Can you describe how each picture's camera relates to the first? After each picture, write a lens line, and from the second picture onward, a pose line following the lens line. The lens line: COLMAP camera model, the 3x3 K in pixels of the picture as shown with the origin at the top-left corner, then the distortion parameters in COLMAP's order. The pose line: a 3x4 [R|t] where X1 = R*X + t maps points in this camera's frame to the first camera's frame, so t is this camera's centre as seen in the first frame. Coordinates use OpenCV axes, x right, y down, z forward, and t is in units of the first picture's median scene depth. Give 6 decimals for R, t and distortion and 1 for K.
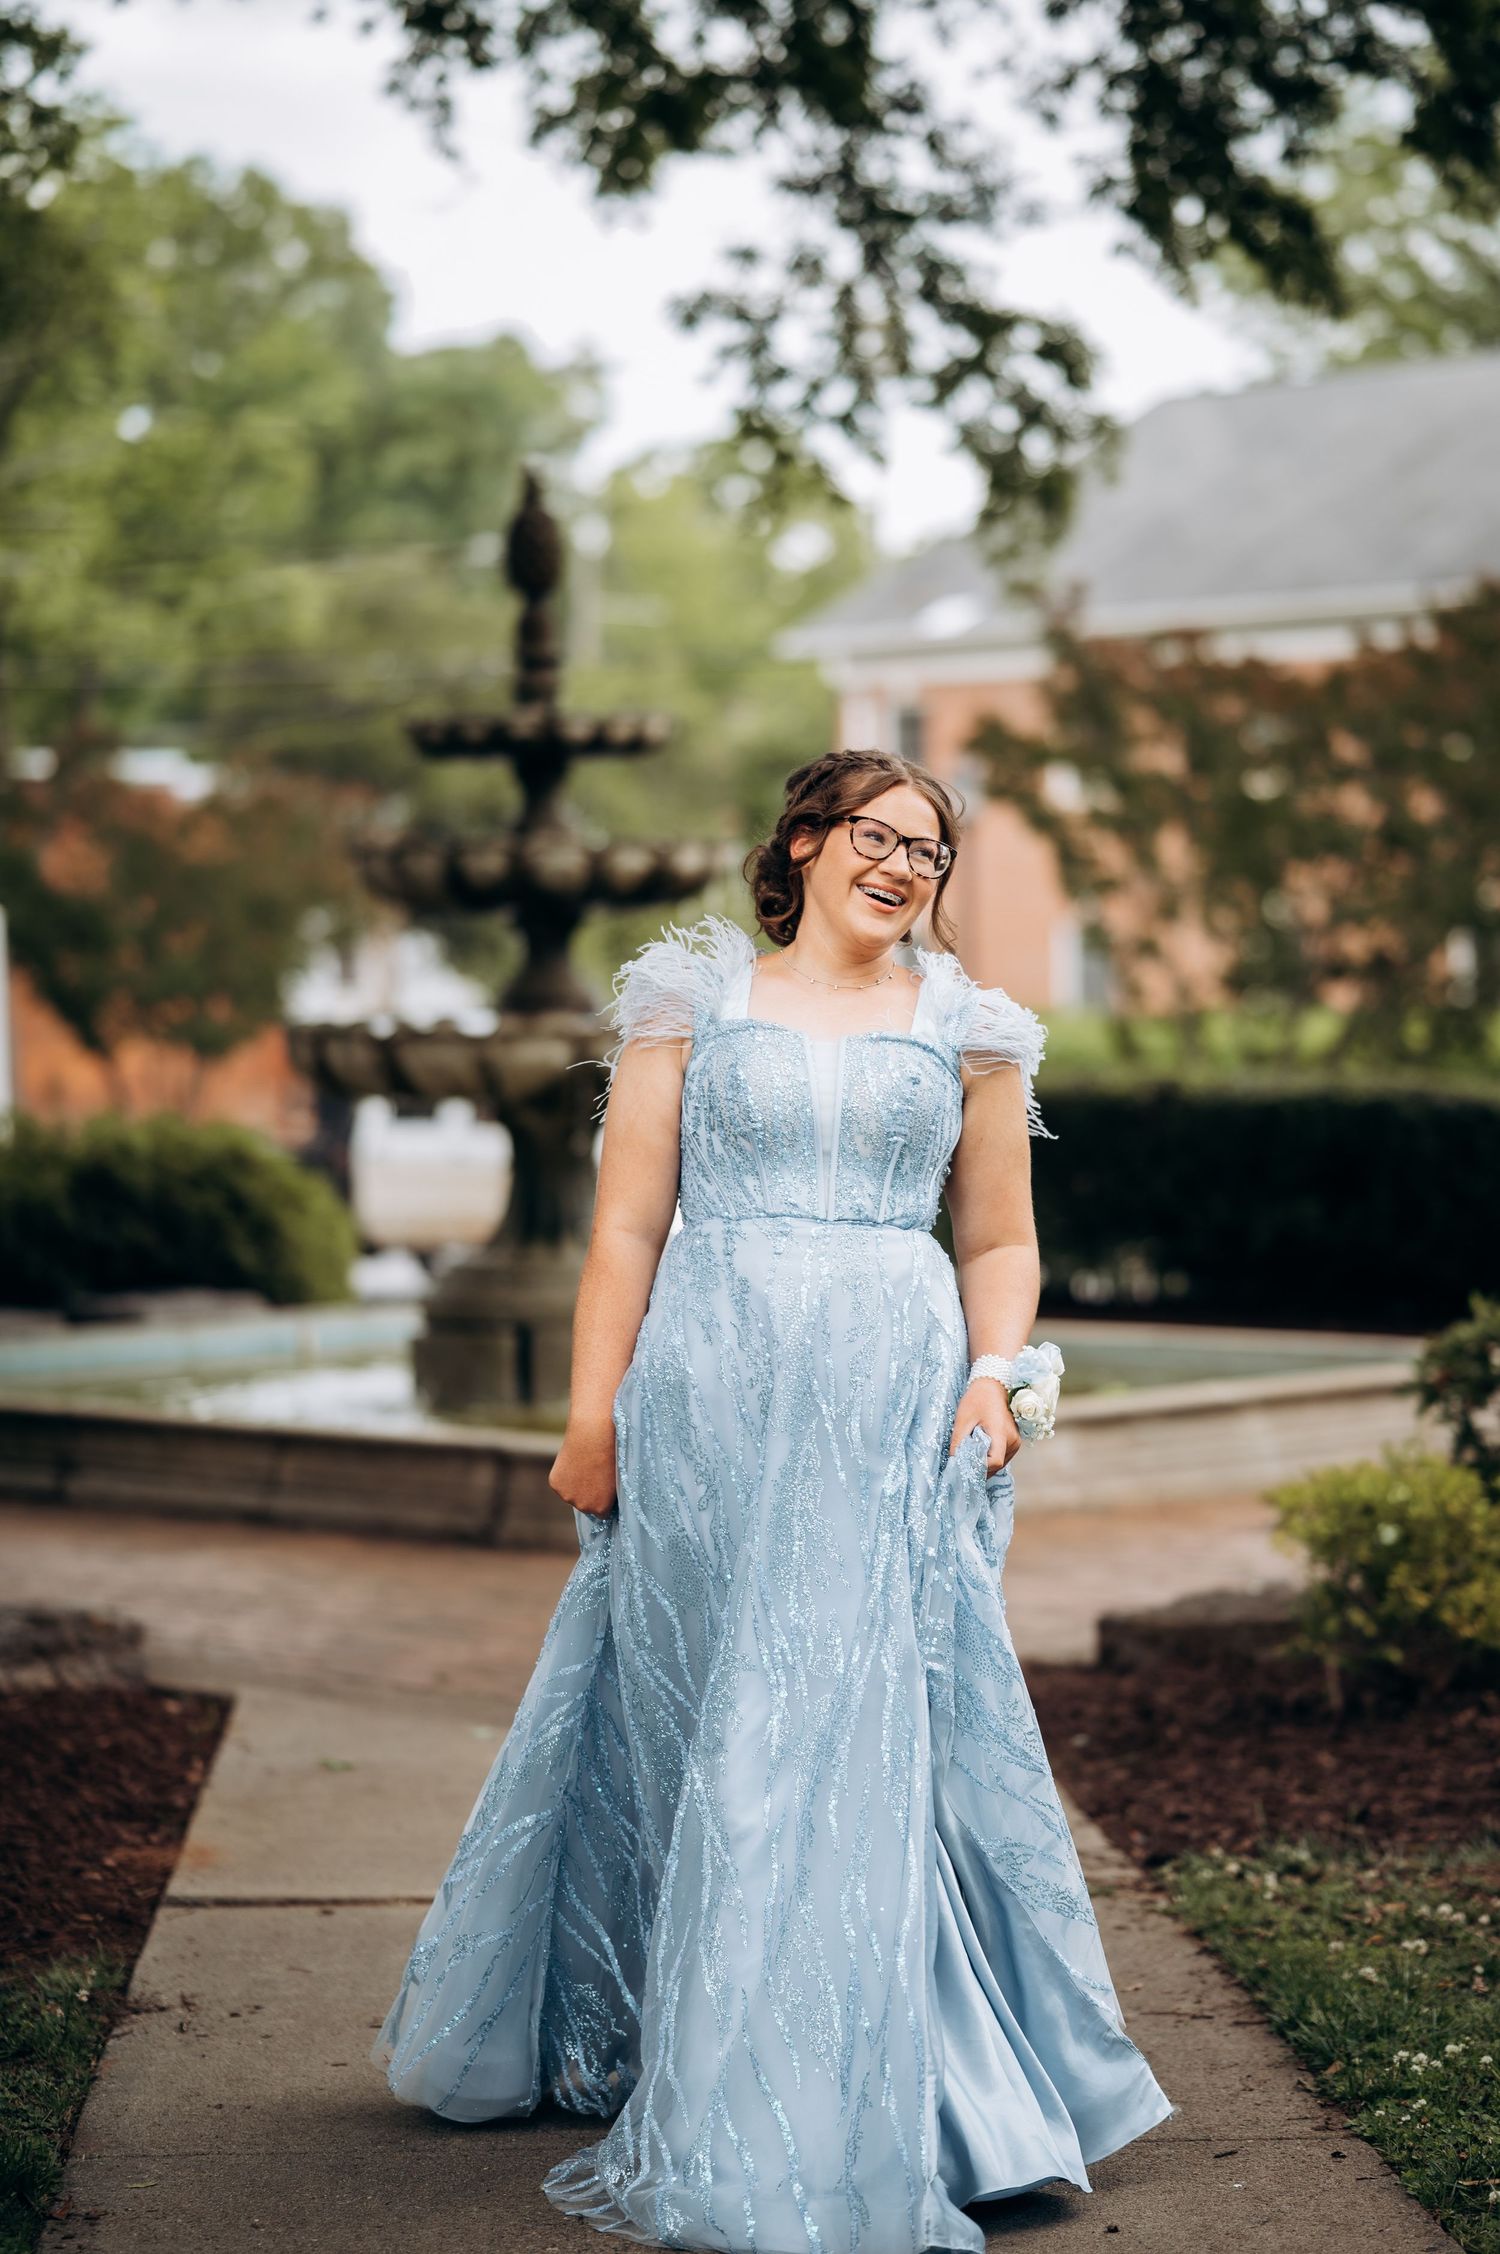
lens RADIAL K [[5595.1, 0, 680.2], [0, 5595.1, 1119.1], [0, 0, 1]] dist [0.076551, -0.049359]
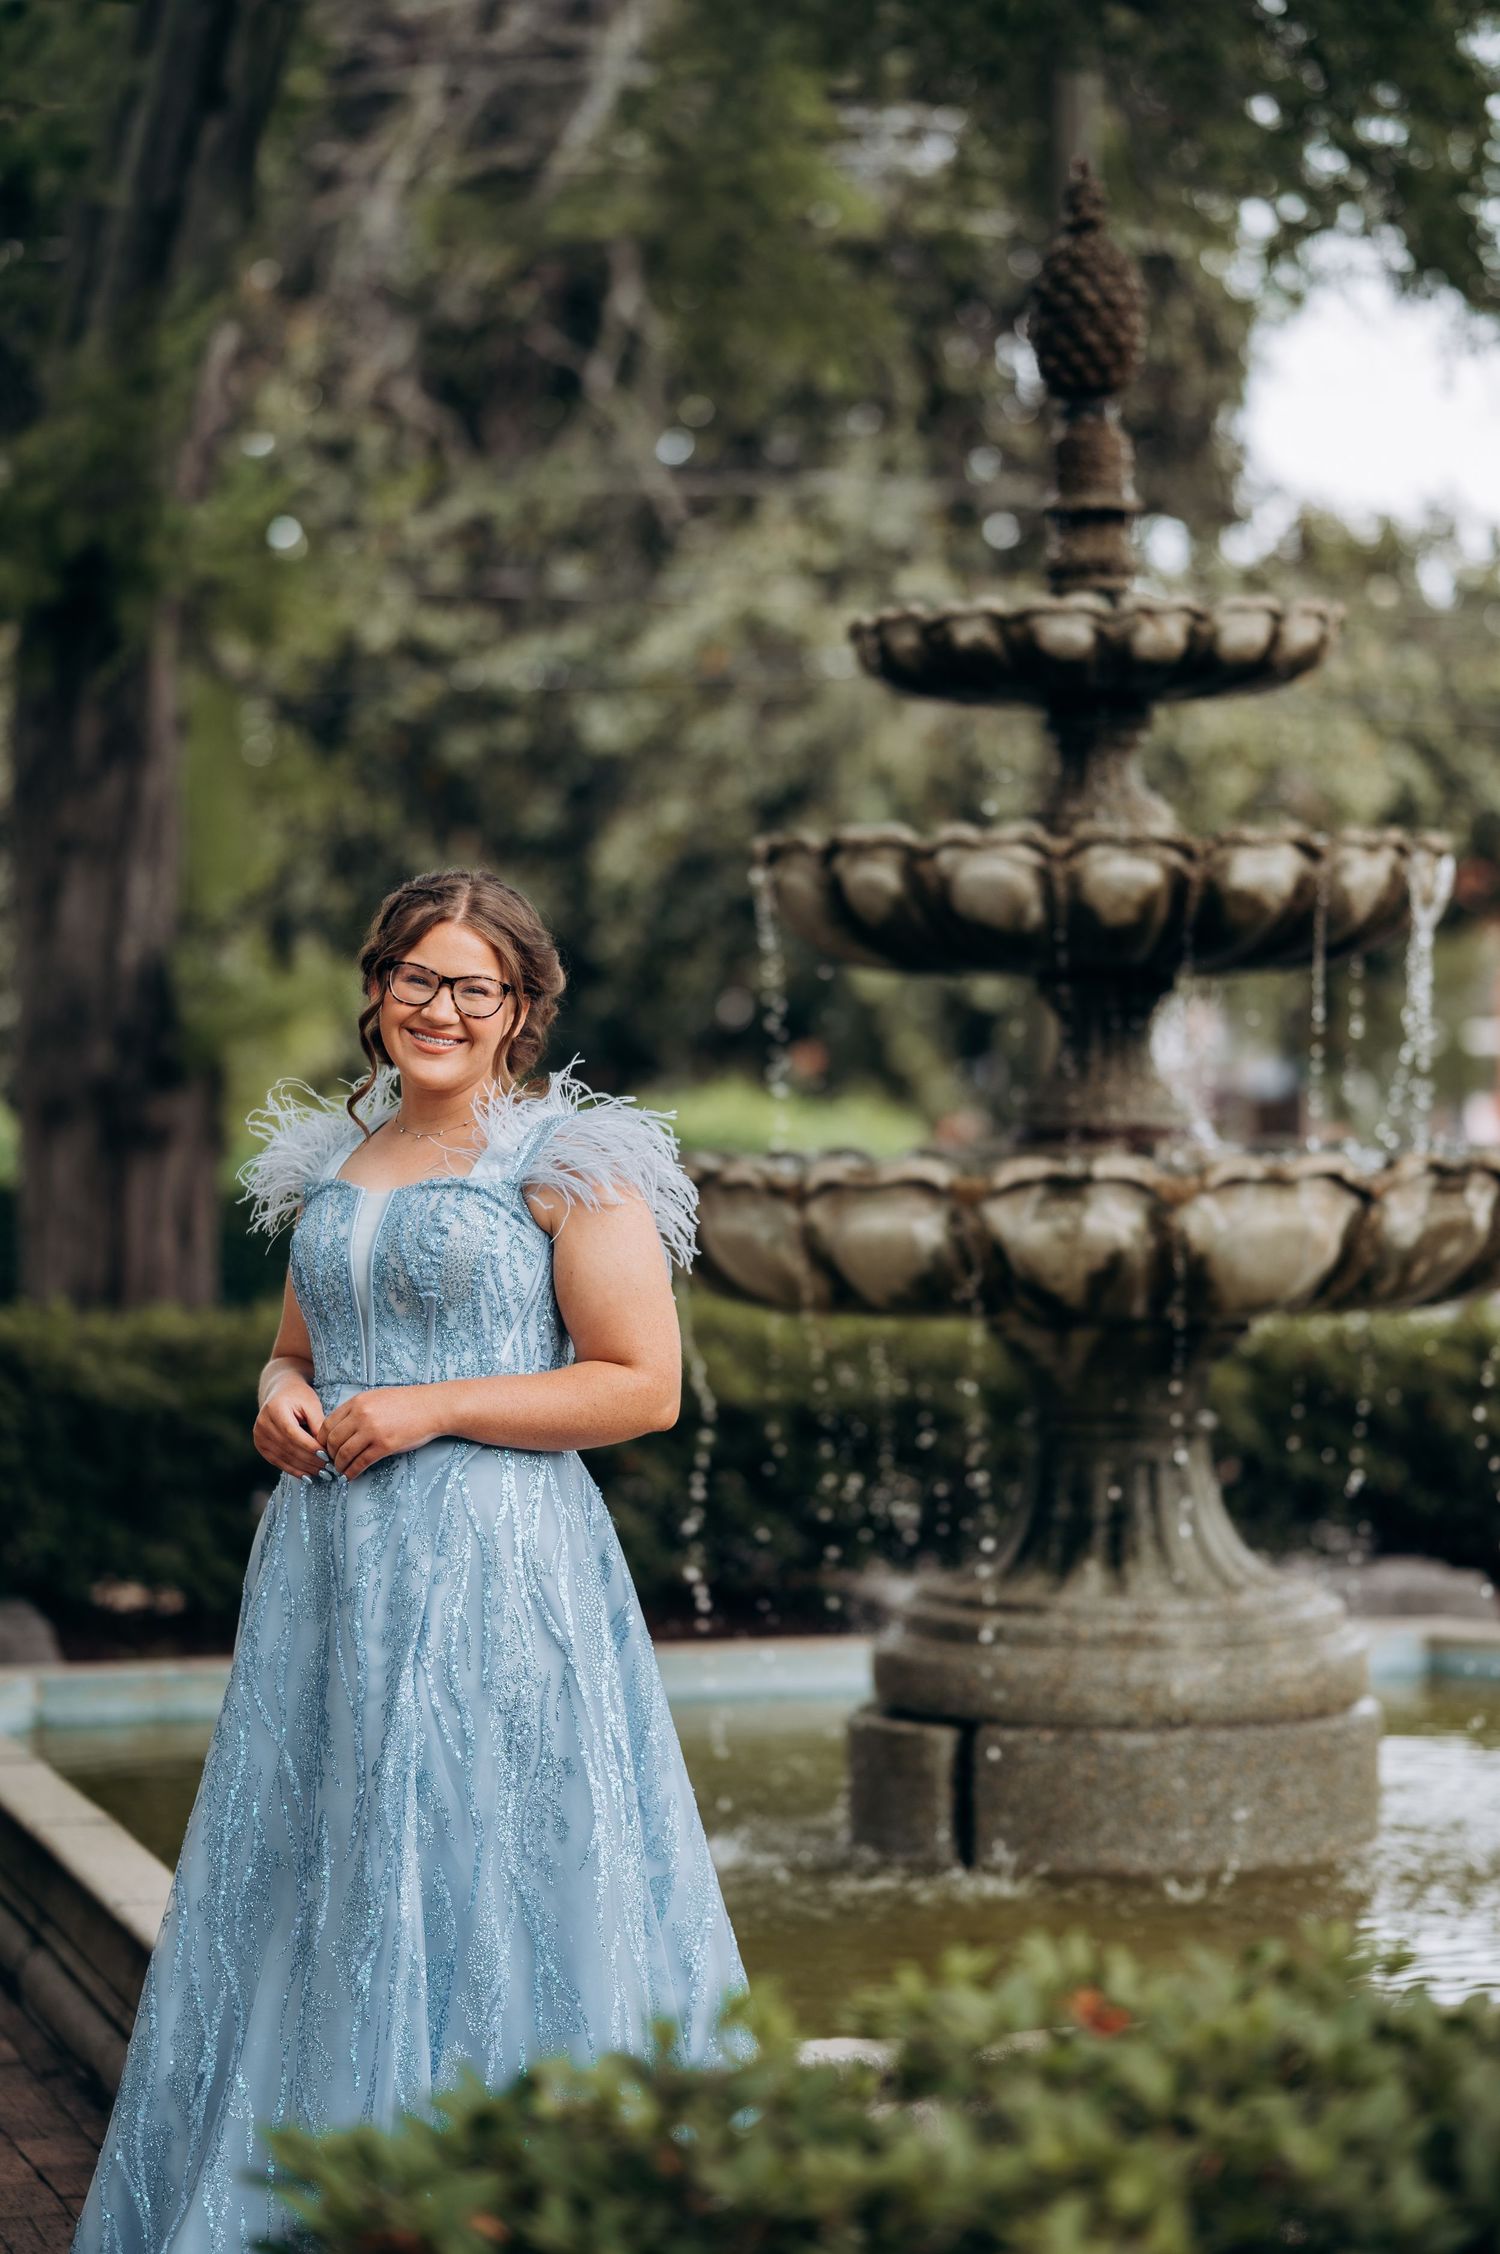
lens RADIAL K [[5516.4, 0, 750.0], [0, 5516.4, 1127.0], [0, 0, 1]] dist [0.098834, -0.284395]
pose [[0.875413, 0.015993, -0.483111, 0.211017], [-0.026436, 0.999541, -0.014814, -0.012444], [0.482652, 0.025740, 0.875434, 0.504326]]
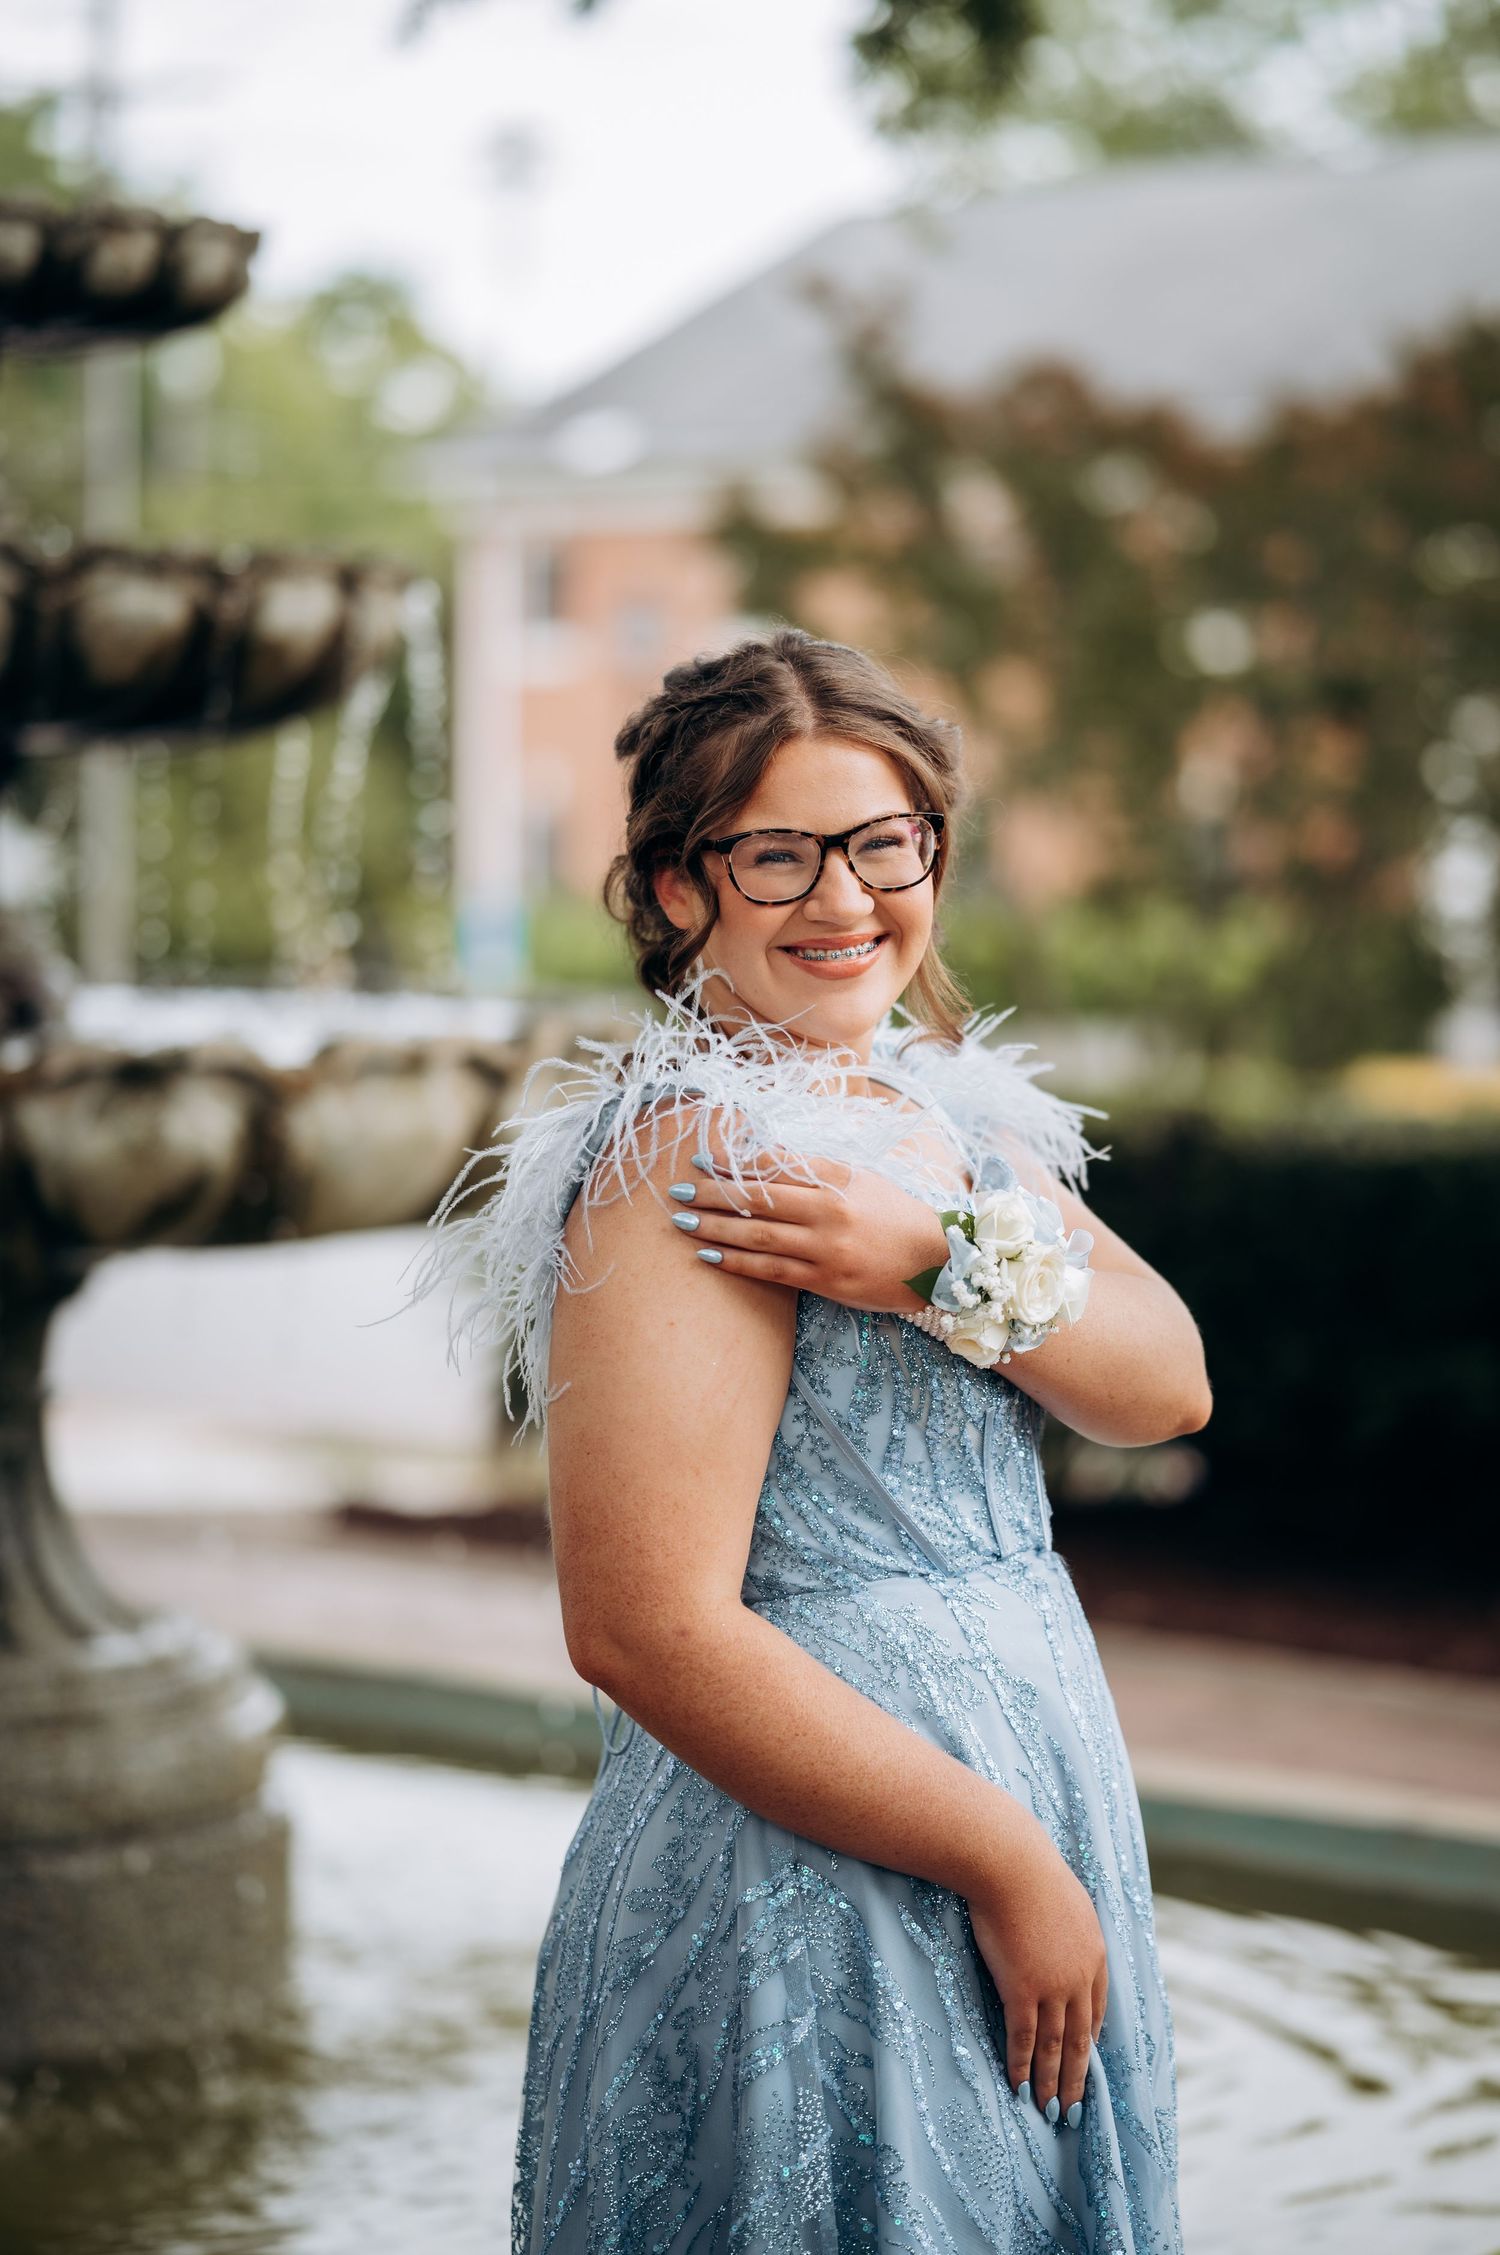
lens RADIAL K [[5597.6, 0, 680.2], [0, 5597.6, 1119.6], [0, 0, 1]] dist [0.076551, -0.049359]
pose [[0.997077, 0.021722, 0.073246, 0.000524], [-0.023403, 0.999480, 0.022170, -0.020980], [-0.072727, -0.023819, 0.997067, 0.614504]]
